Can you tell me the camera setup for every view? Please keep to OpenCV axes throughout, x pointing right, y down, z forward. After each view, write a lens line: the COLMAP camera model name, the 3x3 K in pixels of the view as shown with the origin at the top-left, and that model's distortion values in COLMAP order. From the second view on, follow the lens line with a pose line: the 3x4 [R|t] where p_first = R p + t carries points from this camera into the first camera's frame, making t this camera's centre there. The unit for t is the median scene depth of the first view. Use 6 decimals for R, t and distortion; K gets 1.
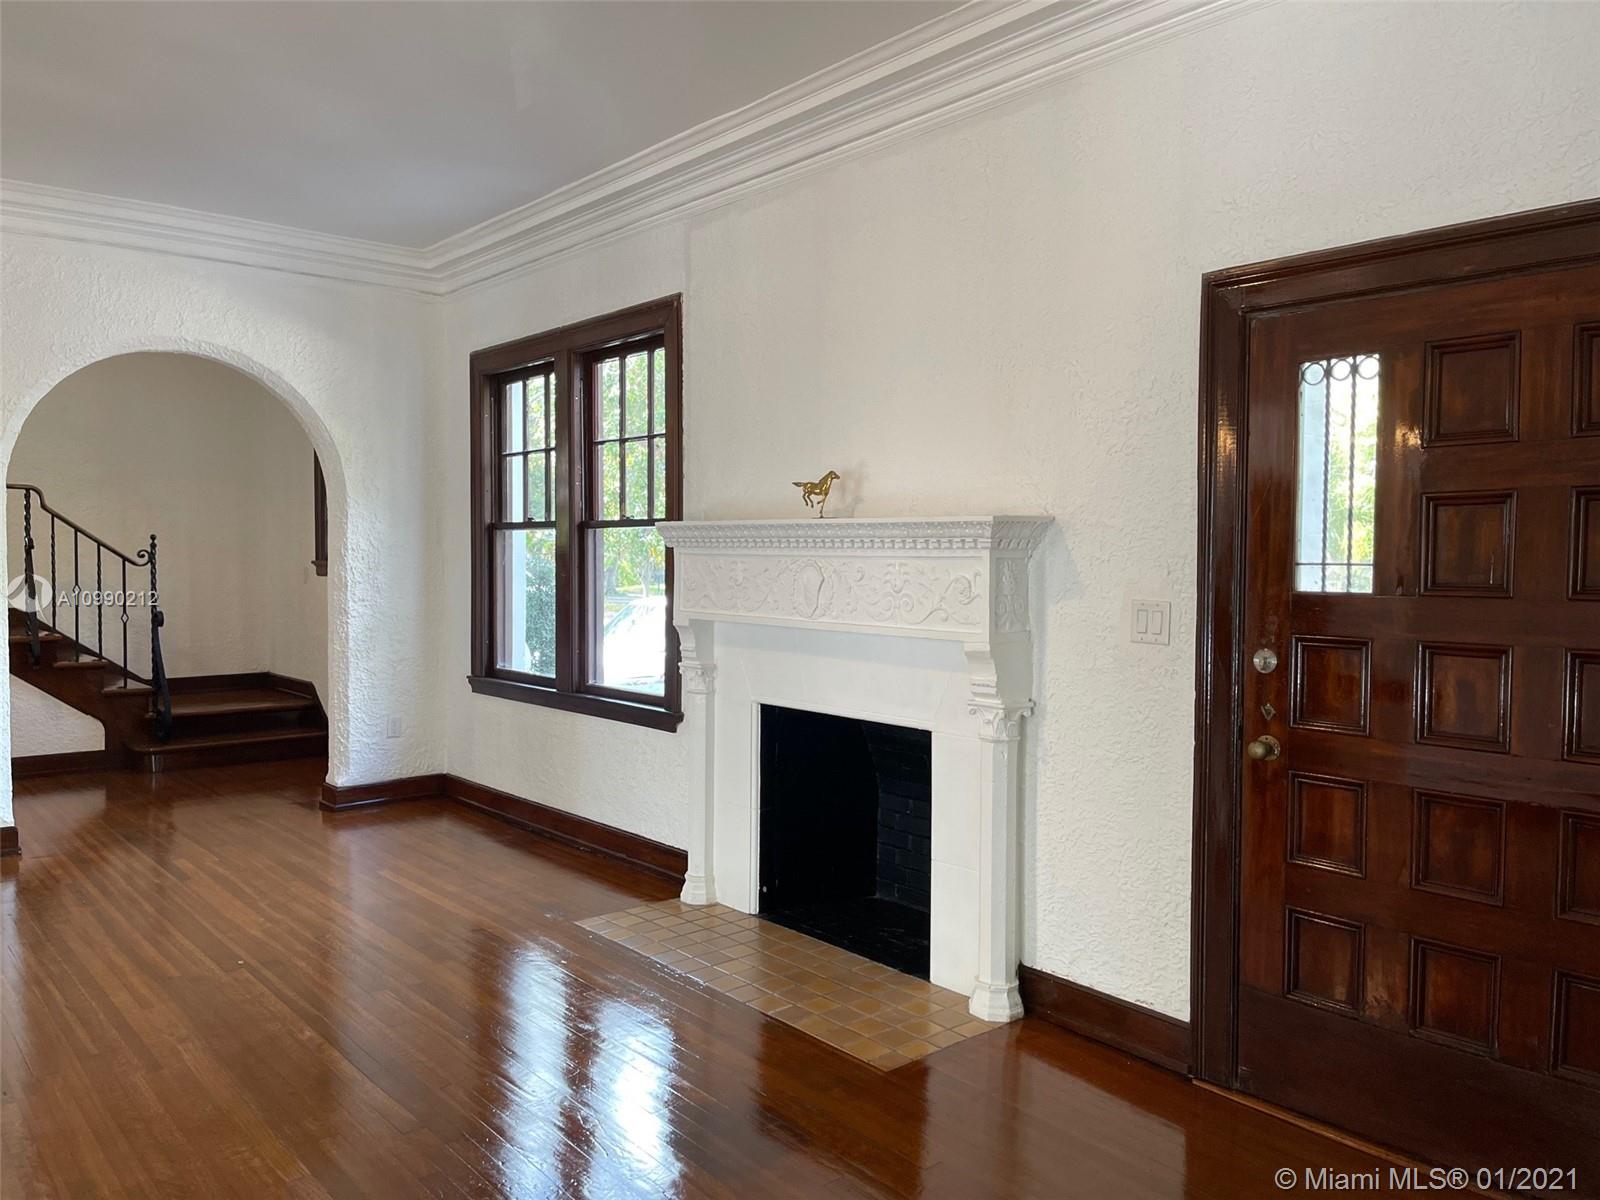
lens RADIAL K [[1212.2, 0, 800.0], [0, 1212.2, 600.0], [0, 0, 1]] dist [-0.001372, -0.000577]
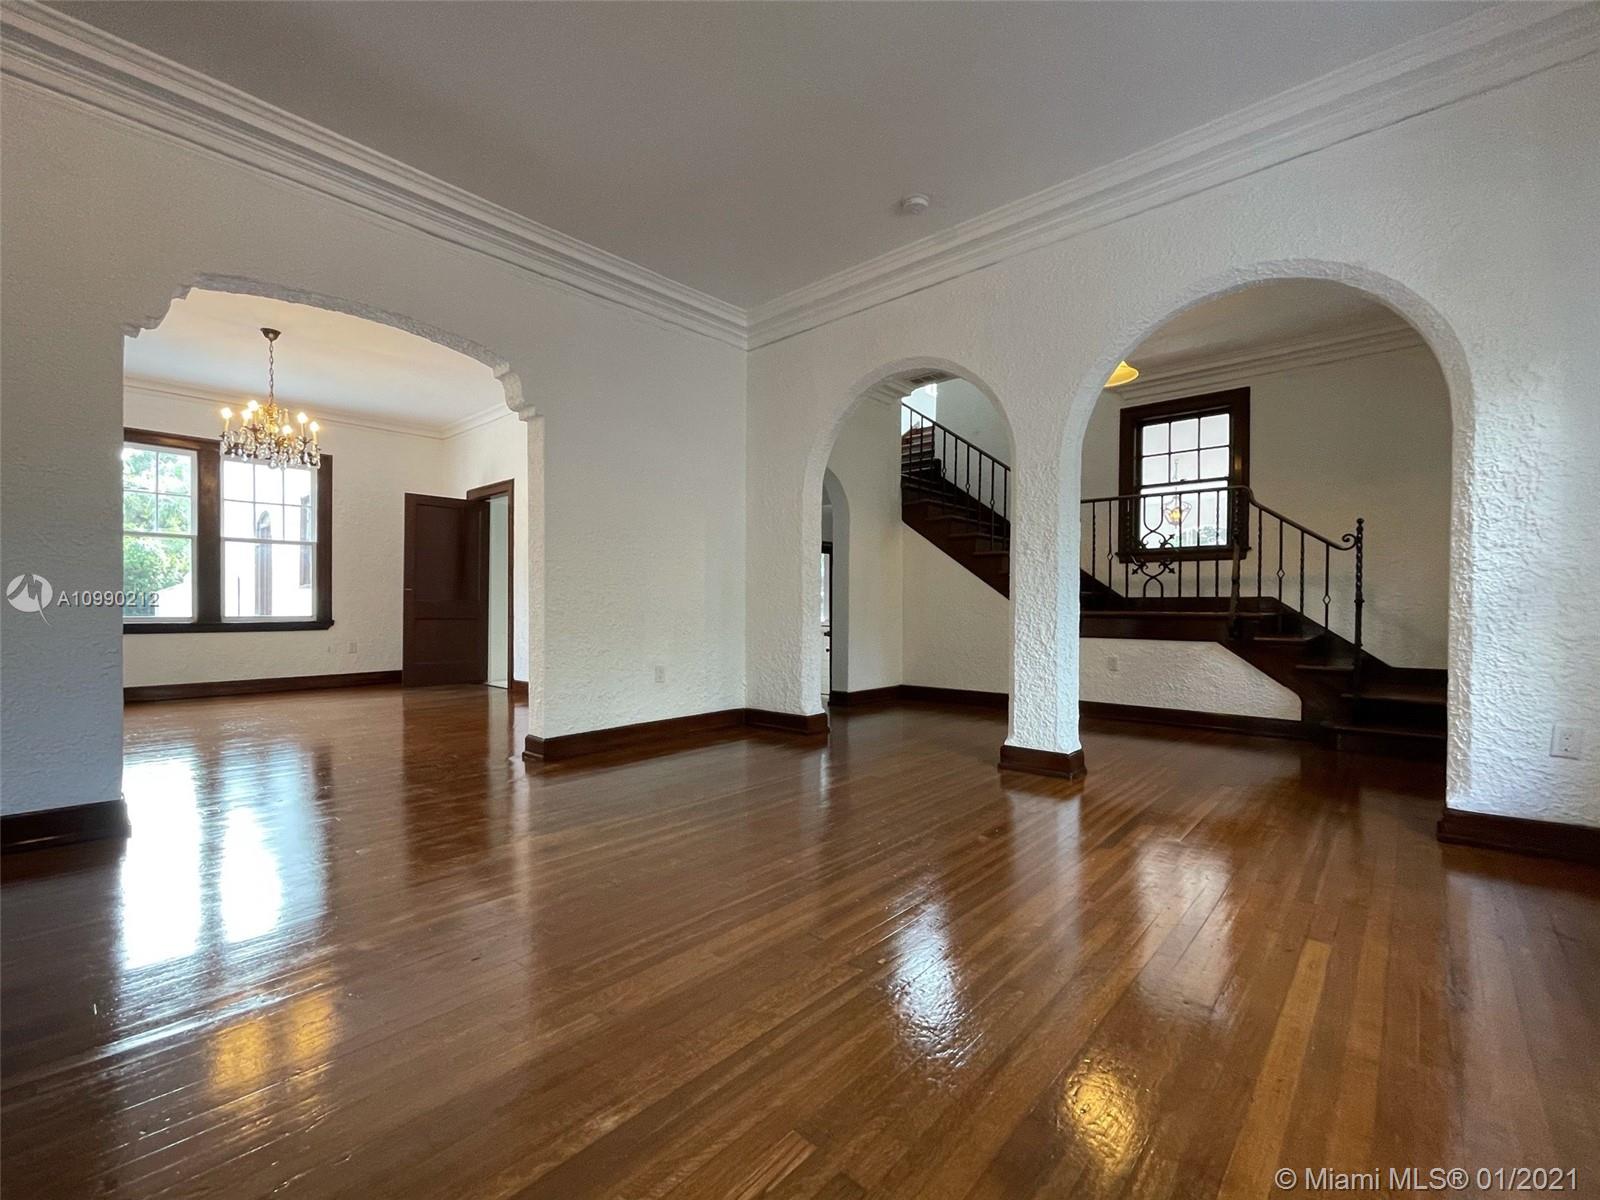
lens RADIAL K [[685.5, 0, 800.0], [0, 685.5, 600.0], [0, 0, 1]] dist [-0.000161, -0.000106]
pose [[0.139813, -0.007178, -0.990152, -0.031644], [-0.047341, 0.998782, -0.013925, 0.049464], [0.989046, 0.048822, 0.139303, 0.503574]]
